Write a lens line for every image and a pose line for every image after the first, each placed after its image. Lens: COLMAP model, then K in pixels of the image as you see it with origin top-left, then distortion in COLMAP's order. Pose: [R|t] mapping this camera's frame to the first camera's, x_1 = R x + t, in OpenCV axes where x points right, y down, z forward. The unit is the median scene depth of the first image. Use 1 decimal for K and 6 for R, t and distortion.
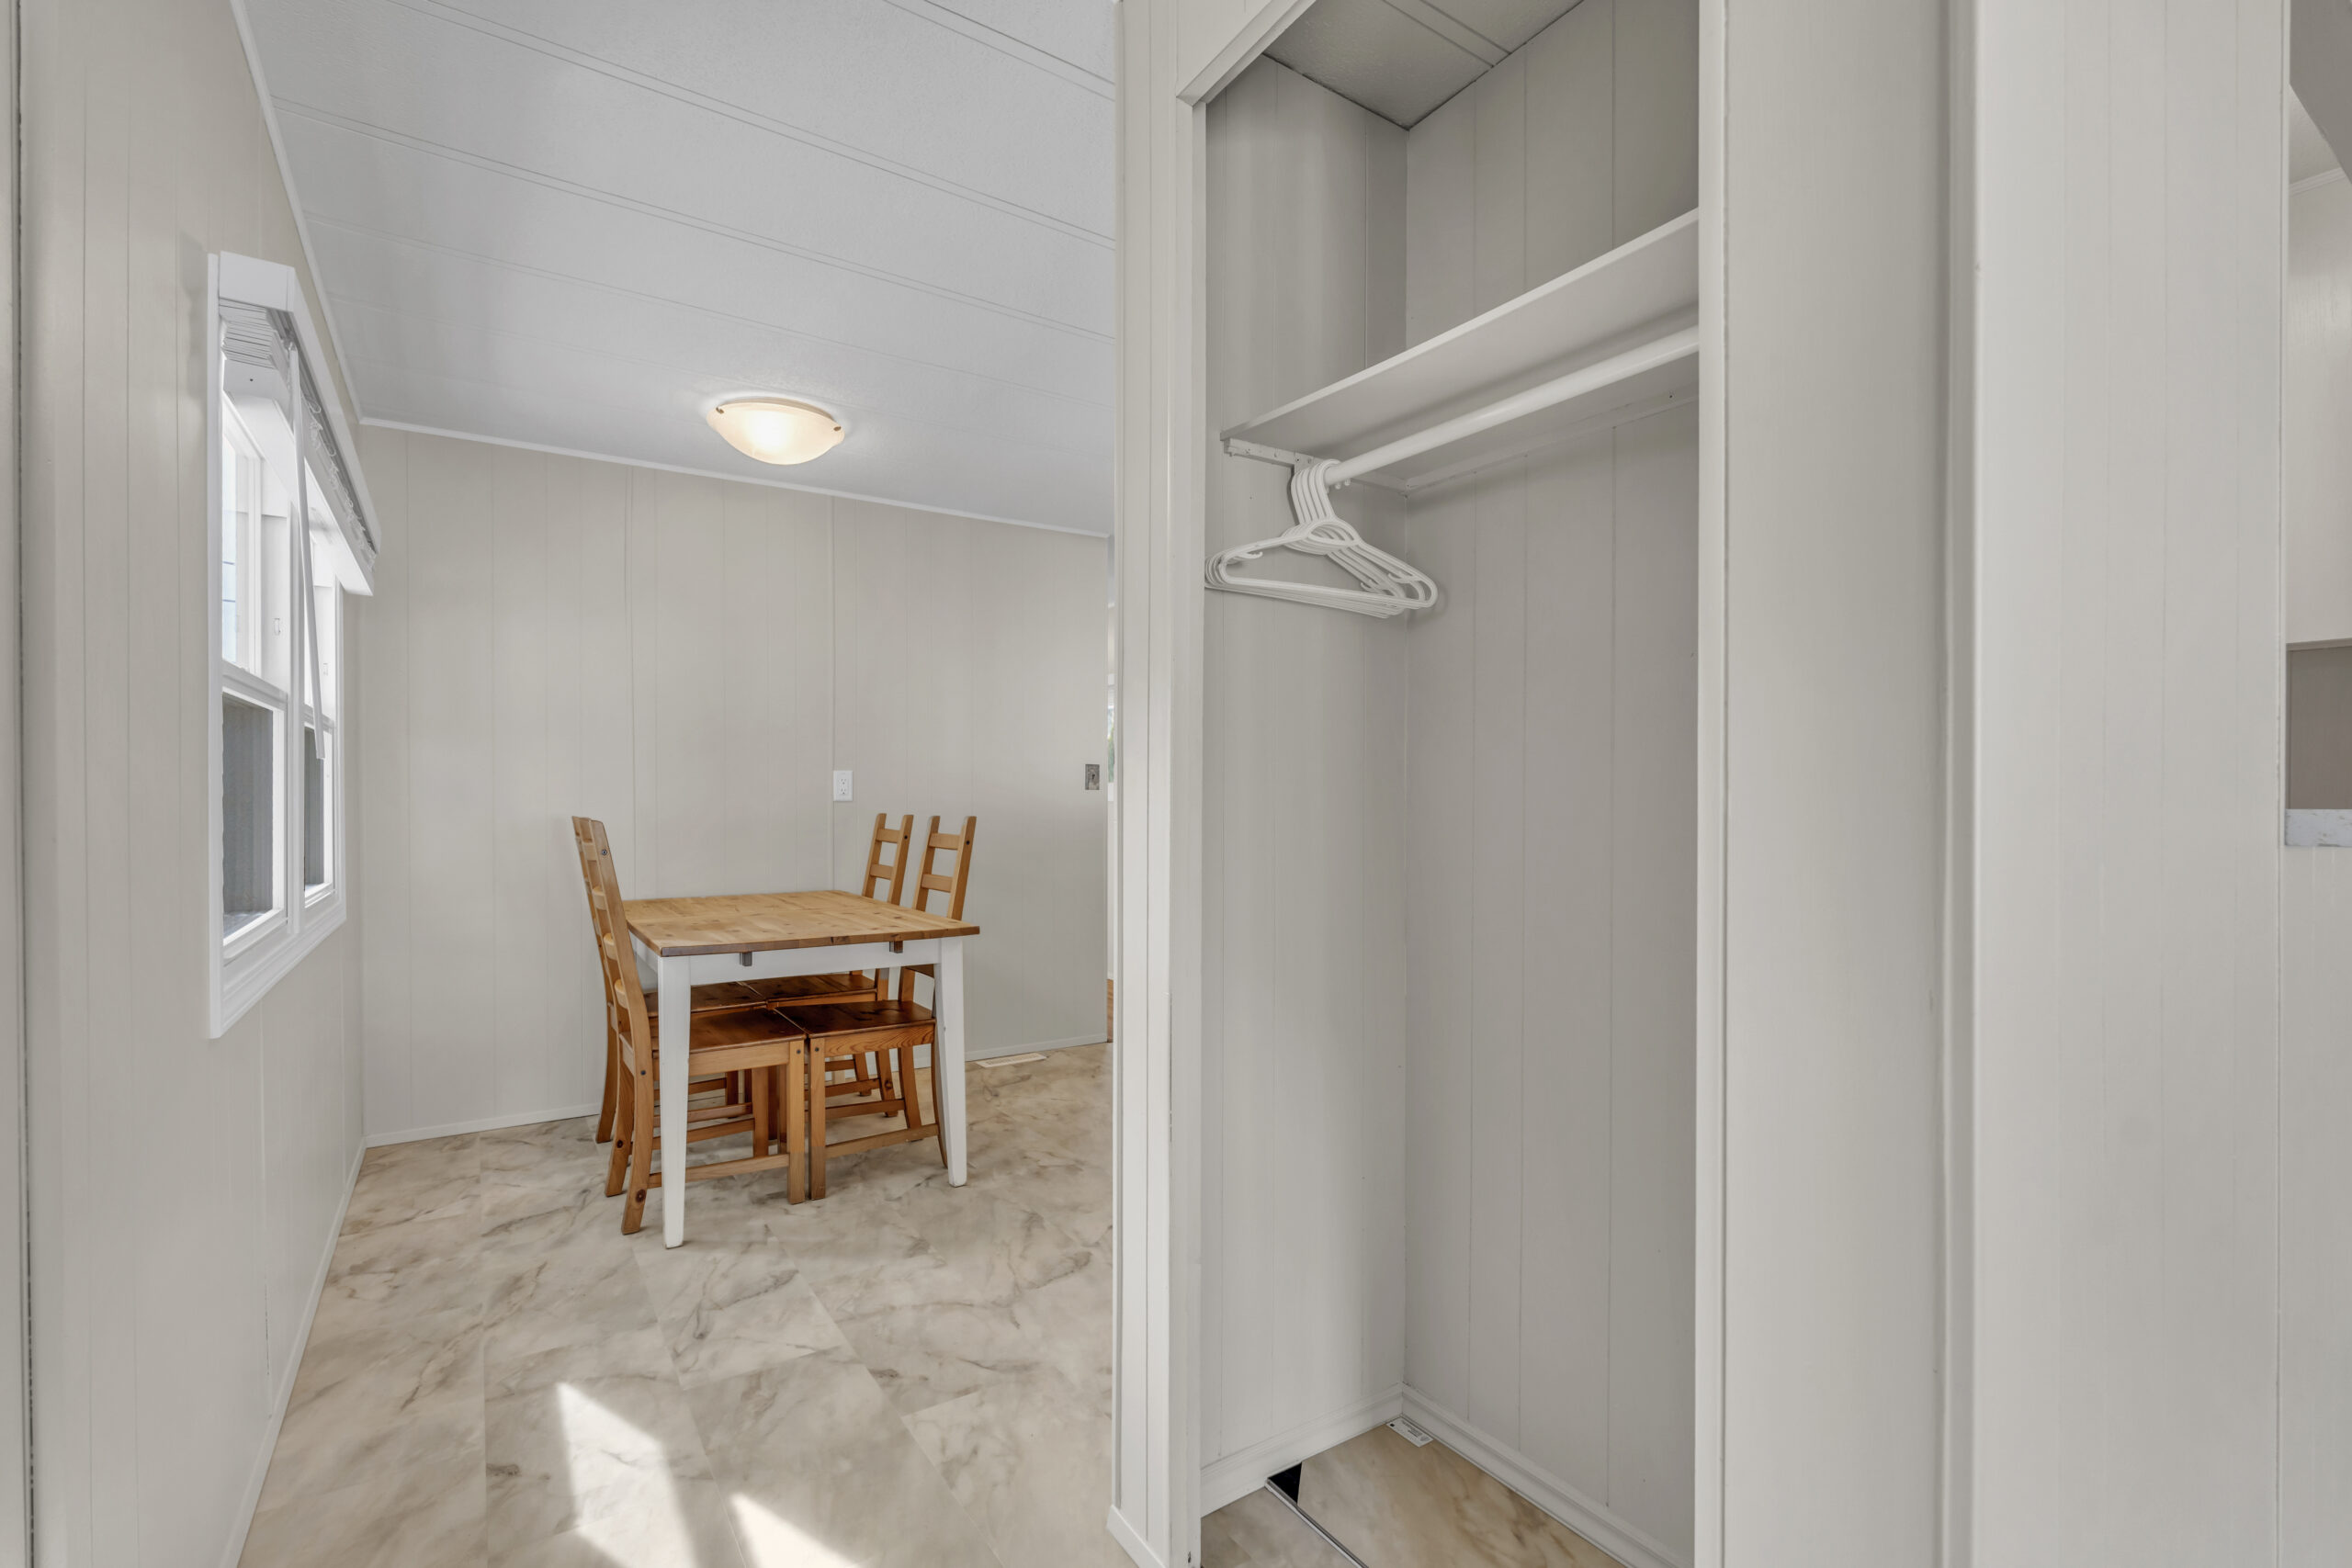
lens RADIAL K [[1046.9, 0, 1176.4], [0, 1046.9, 812.0], [0, 0, 1]] dist [-0.003159, -0.000279]
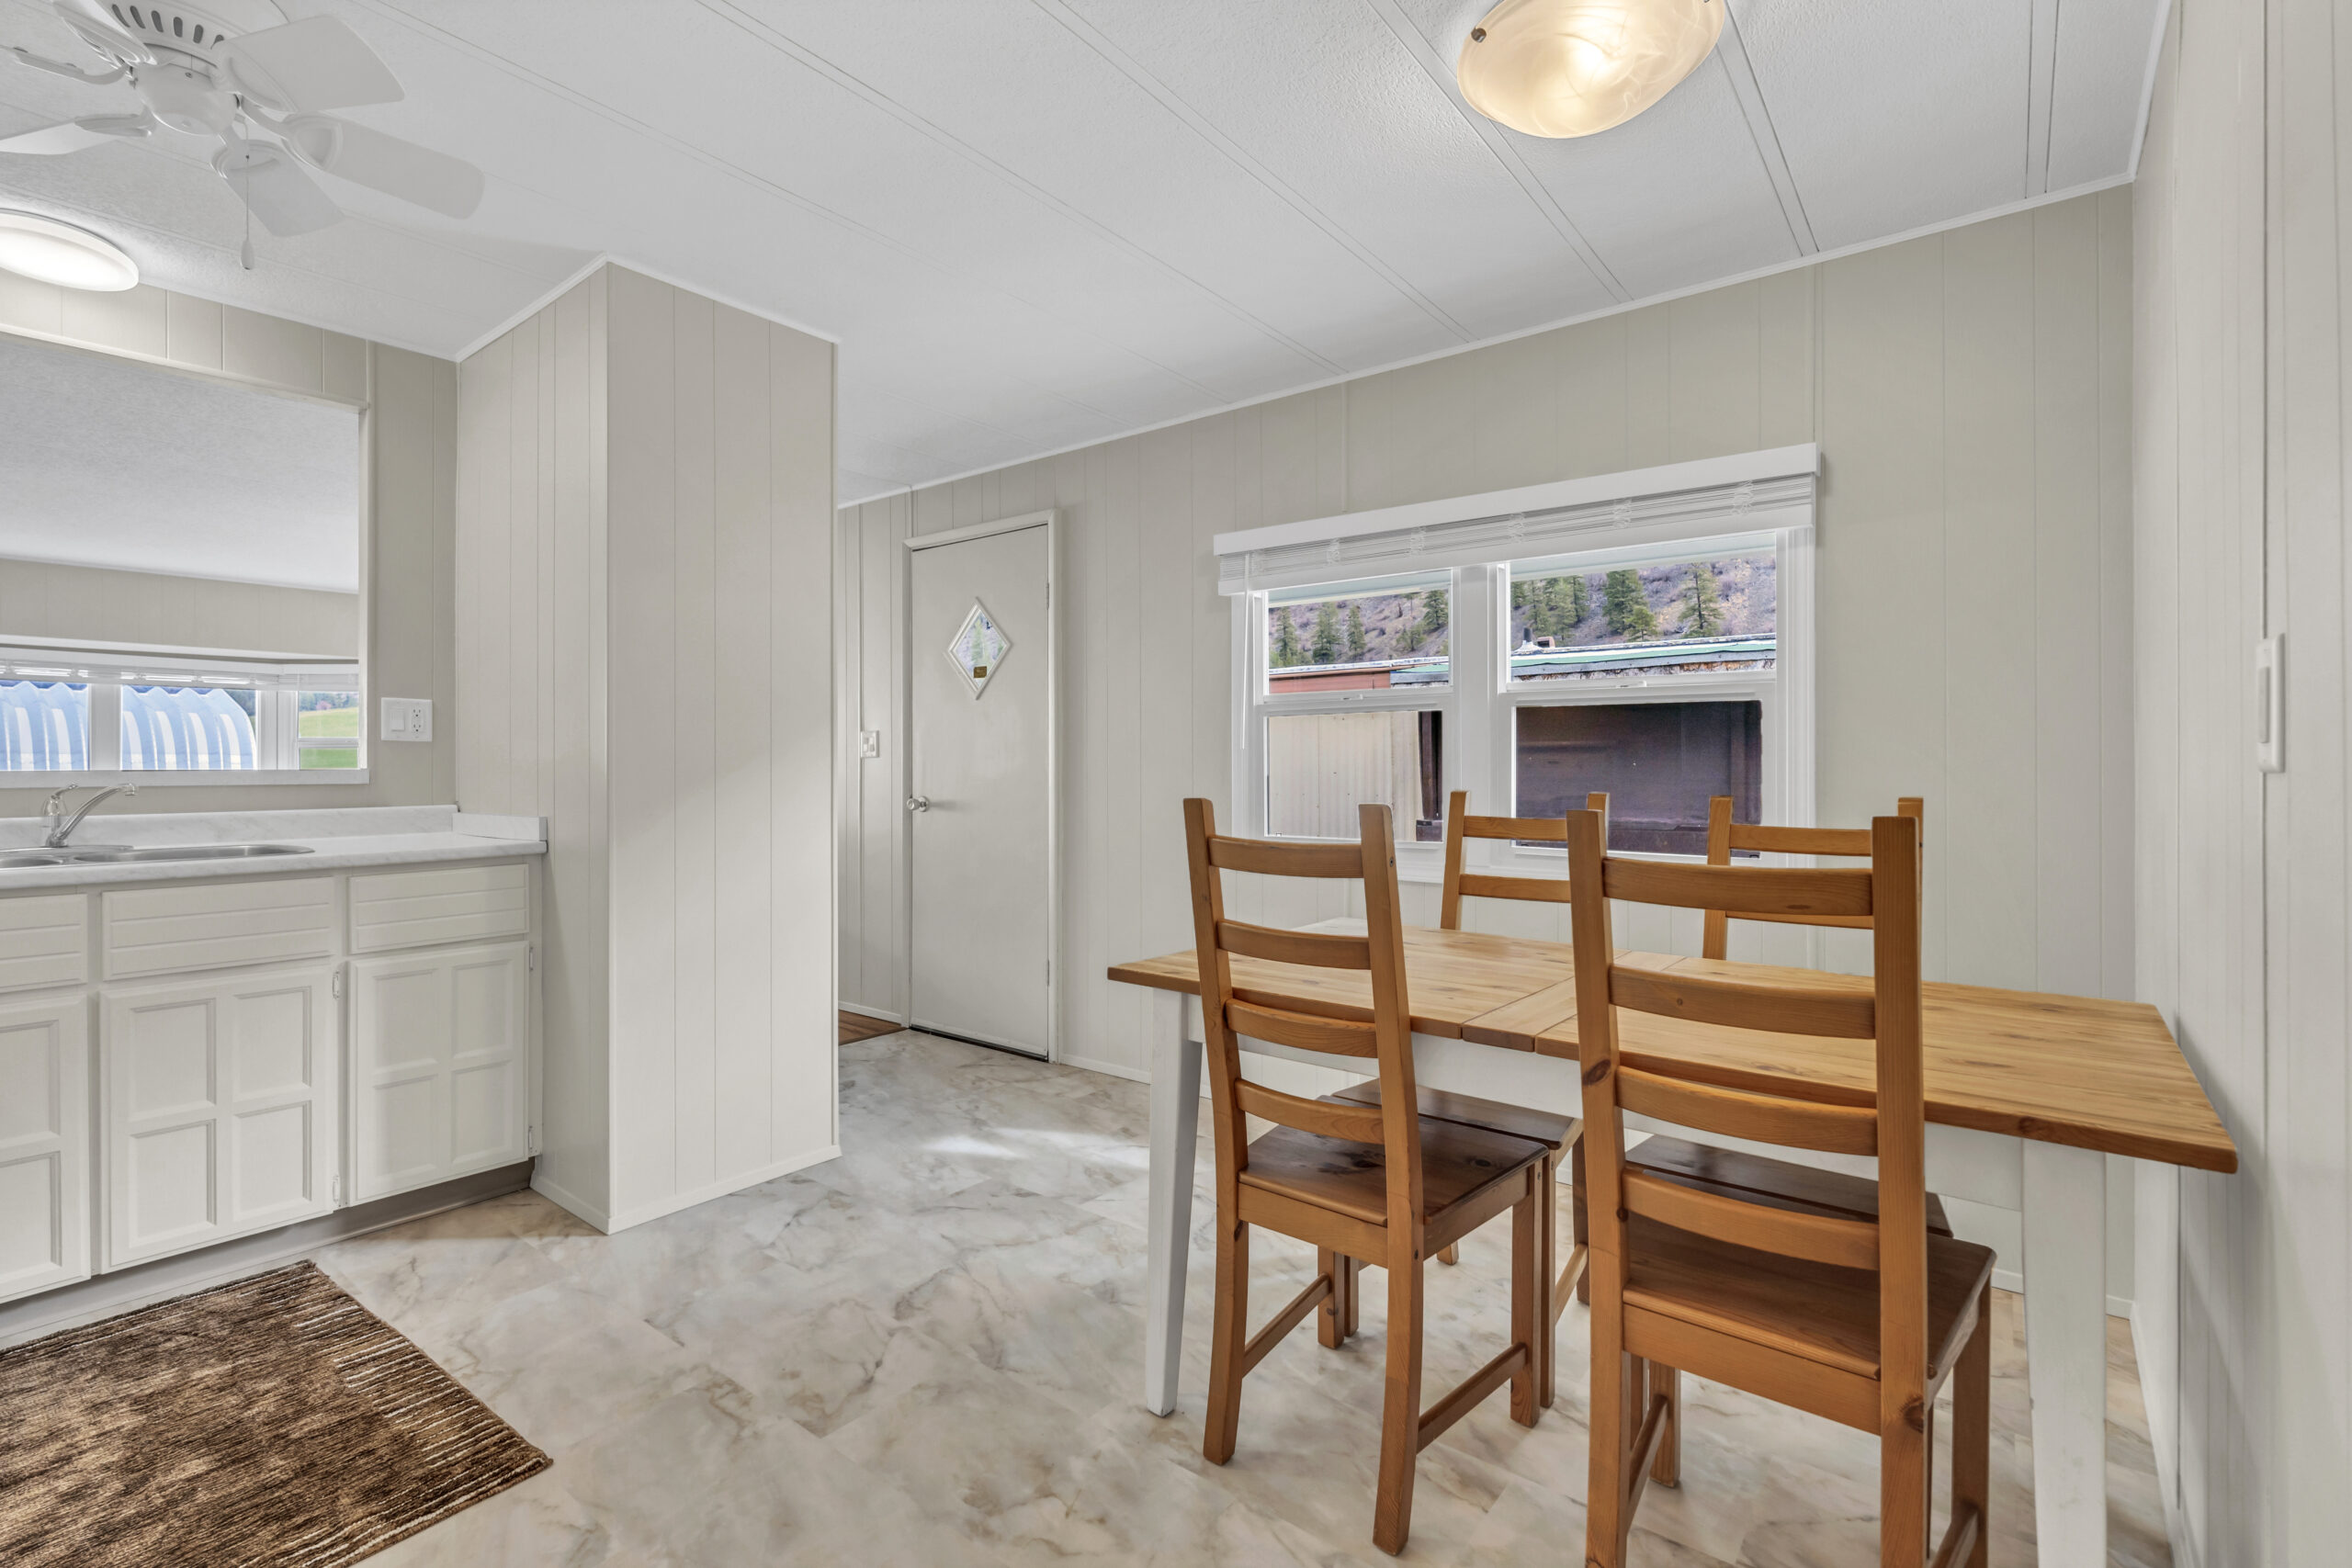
lens RADIAL K [[1046.9, 0, 1179.8], [0, 1046.9, 769.5], [0, 0, 1]] dist [-0.003159, -0.000279]
pose [[-0.949943, -0.003710, -0.312402, -0.031301], [-0.008631, 0.999859, 0.014370, -0.019056], [0.312305, 0.016347, -0.949841, 1.610378]]
